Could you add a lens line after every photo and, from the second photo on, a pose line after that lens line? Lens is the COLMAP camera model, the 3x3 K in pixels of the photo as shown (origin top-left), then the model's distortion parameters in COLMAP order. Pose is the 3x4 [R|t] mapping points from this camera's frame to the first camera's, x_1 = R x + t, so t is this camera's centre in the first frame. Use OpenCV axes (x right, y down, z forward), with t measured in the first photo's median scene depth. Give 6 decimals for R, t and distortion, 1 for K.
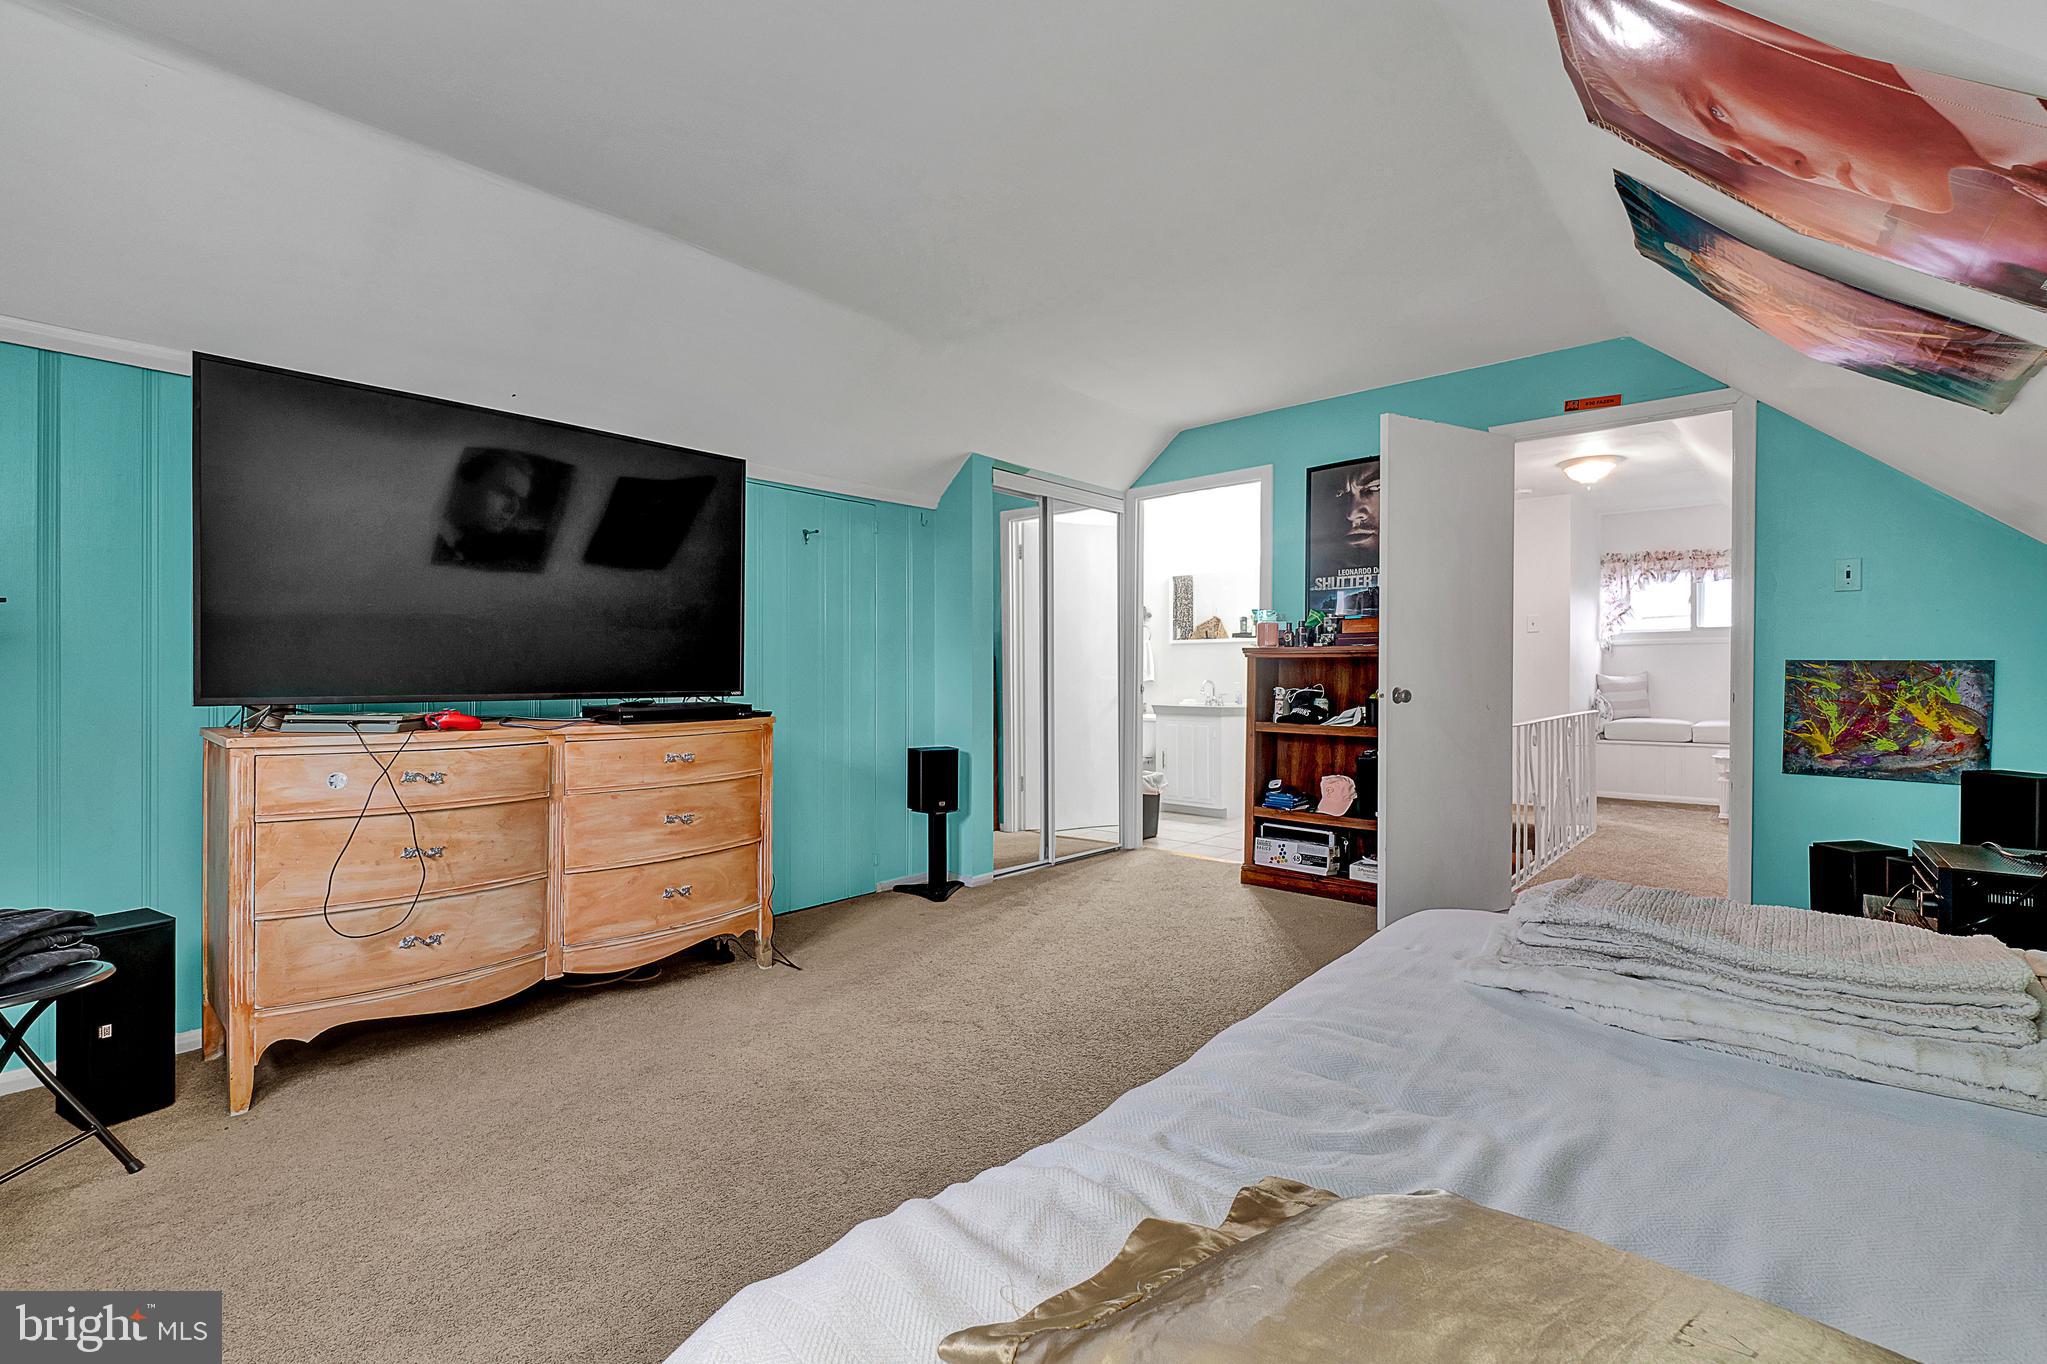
lens RADIAL K [[901.7, 0, 1015.3], [0, 901.7, 675.8], [0, 0, 1]] dist [-0.011073, 0.000514]
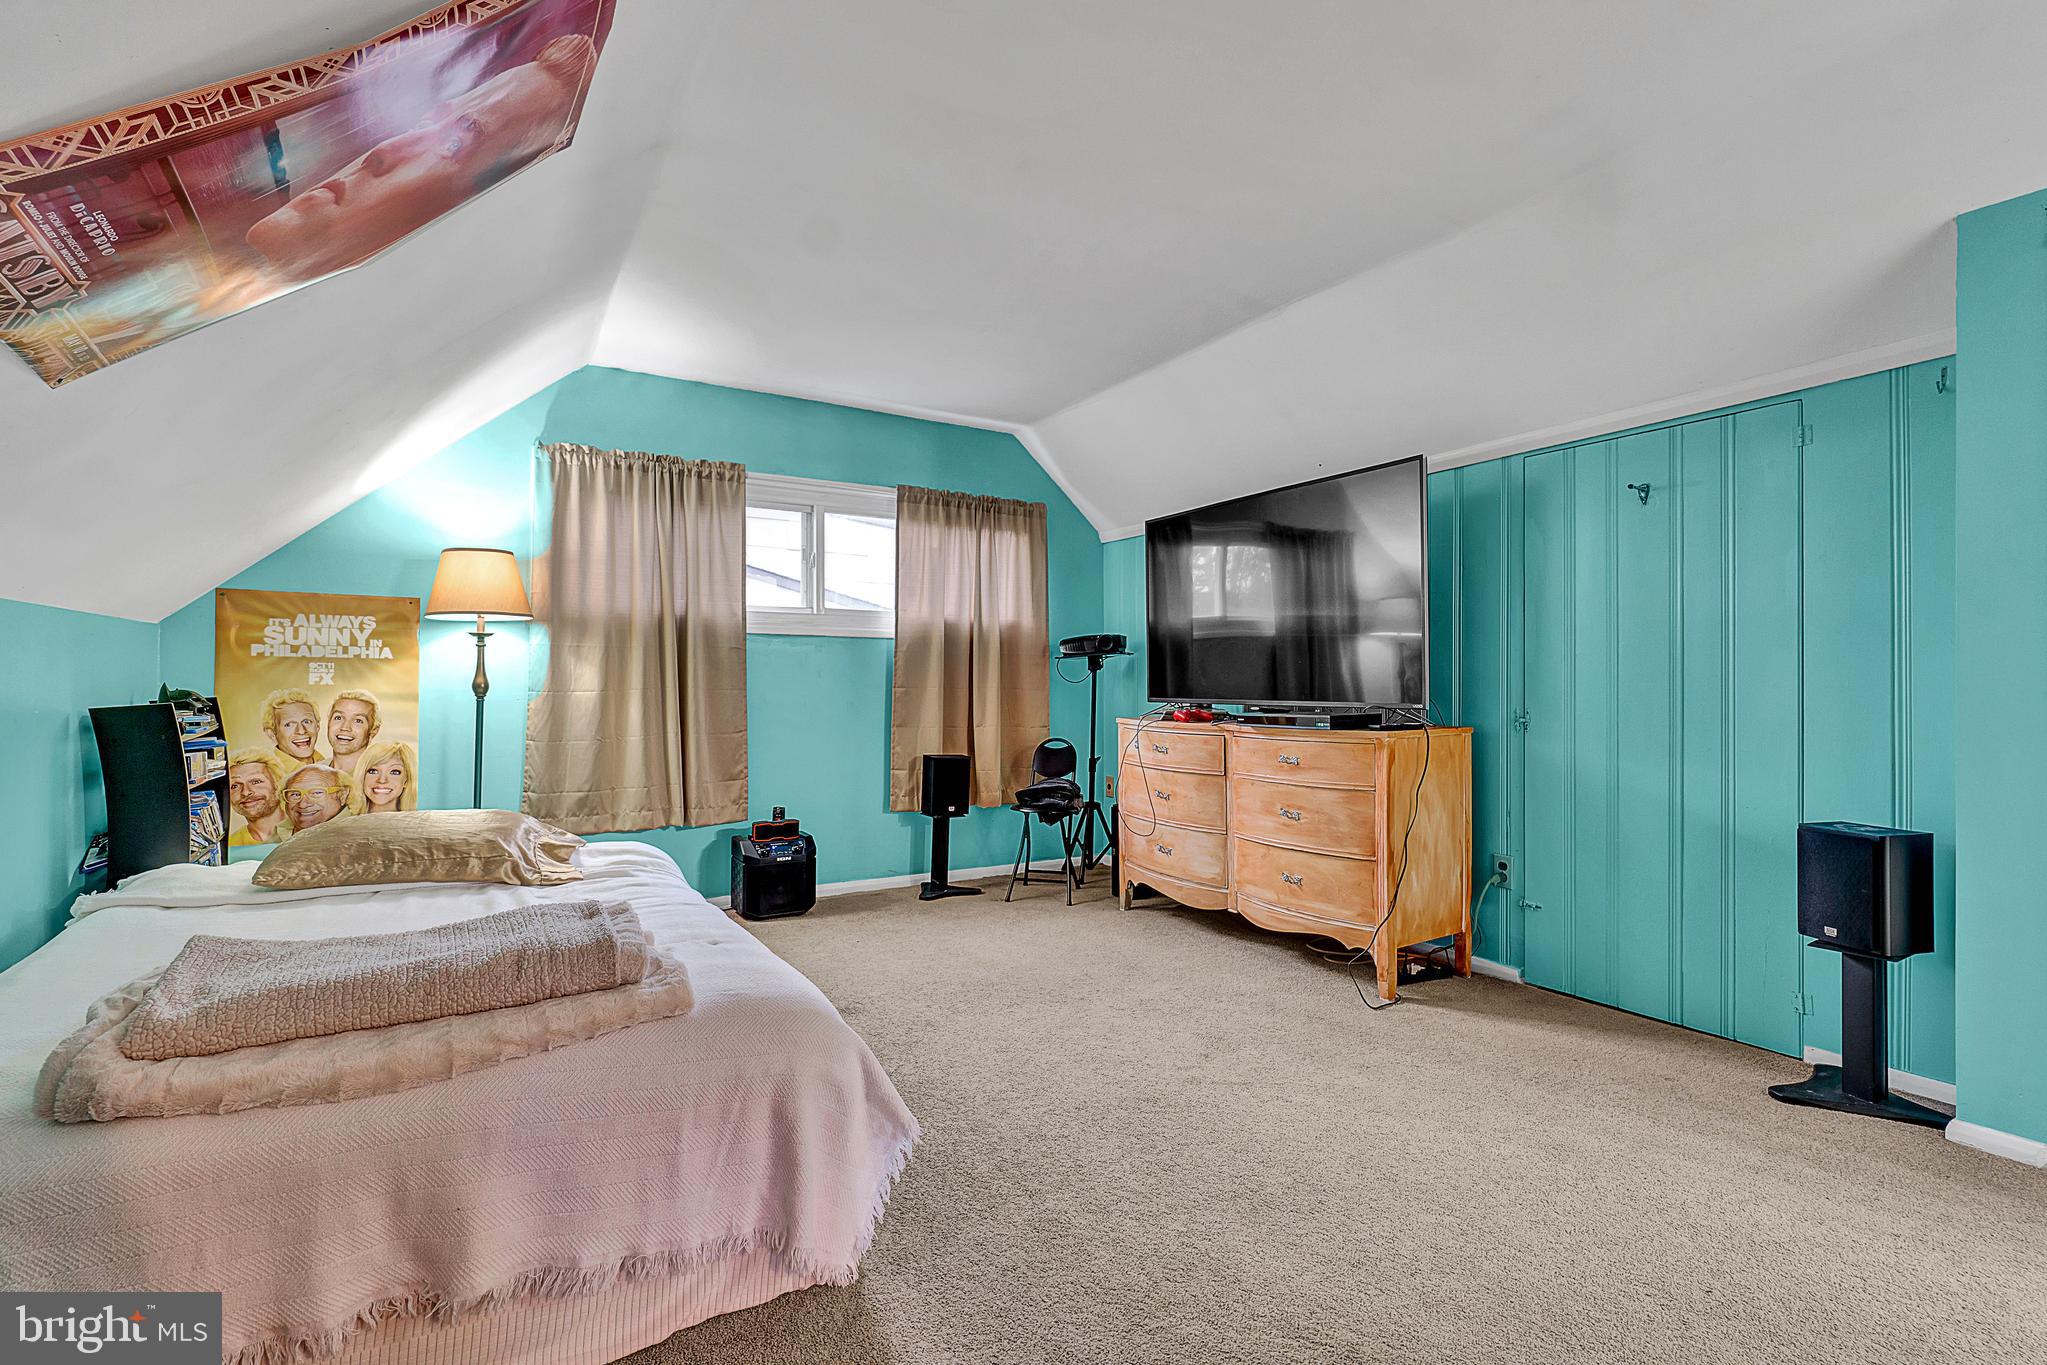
lens RADIAL K [[901.7, 0, 1030.5], [0, 901.7, 683.0], [0, 0, 1]] dist [-0.011073, 0.000514]
pose [[-0.274532, -0.007397, -0.961550, 0.821083], [-0.006937, 0.999960, -0.005712, 0.003812], [0.961553, 0.005103, -0.274572, 1.019597]]
